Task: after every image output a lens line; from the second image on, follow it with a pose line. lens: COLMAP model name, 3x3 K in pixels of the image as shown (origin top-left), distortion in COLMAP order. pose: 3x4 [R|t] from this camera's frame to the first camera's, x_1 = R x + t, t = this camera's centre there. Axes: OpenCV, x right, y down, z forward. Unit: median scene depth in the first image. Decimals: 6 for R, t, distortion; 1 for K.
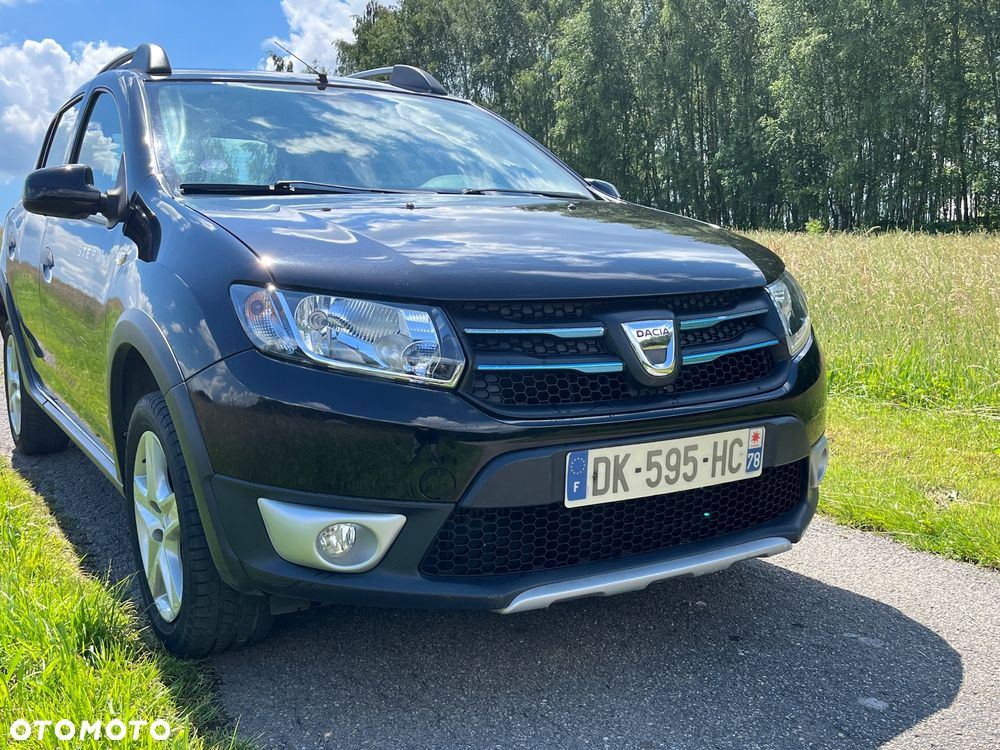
lens RADIAL K [[911.7, 0, 506.2], [0, 911.7, 382.4], [0, 0, 1]] dist [0.026248, 0.000000]
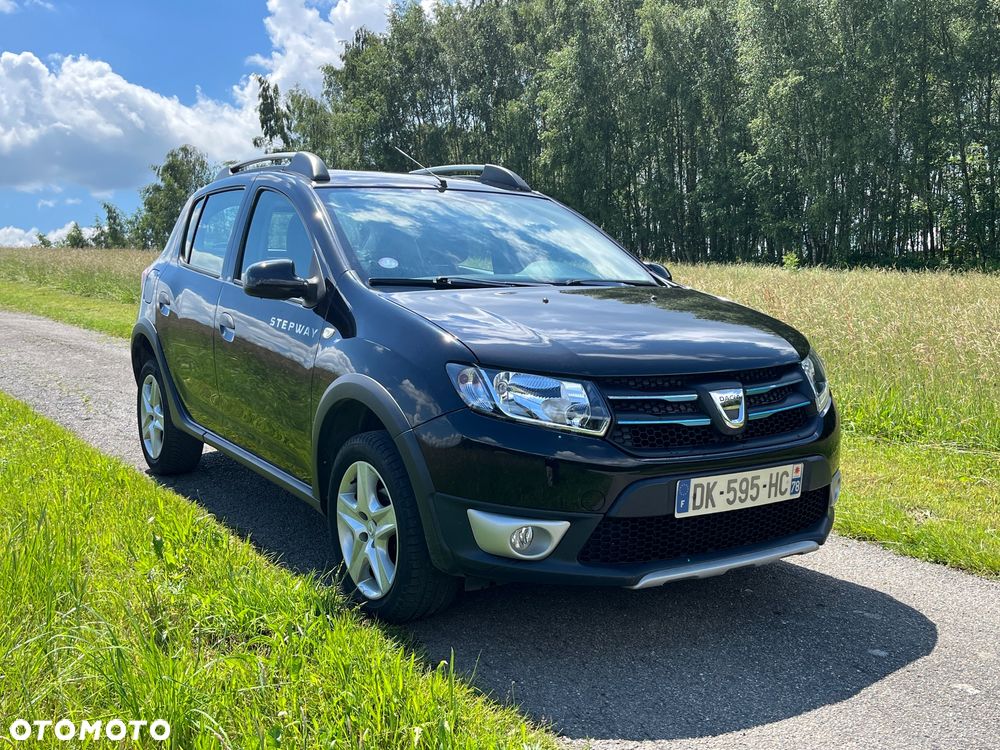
lens RADIAL K [[911.7, 0, 514.3], [0, 911.7, 385.8], [0, 0, 1]] dist [0.026248, 0.000000]
pose [[0.999219, 0.012469, 0.037507, -0.203083], [-0.011805, 0.999770, -0.017884, -0.037682], [-0.037721, 0.017428, 0.999136, -0.379249]]
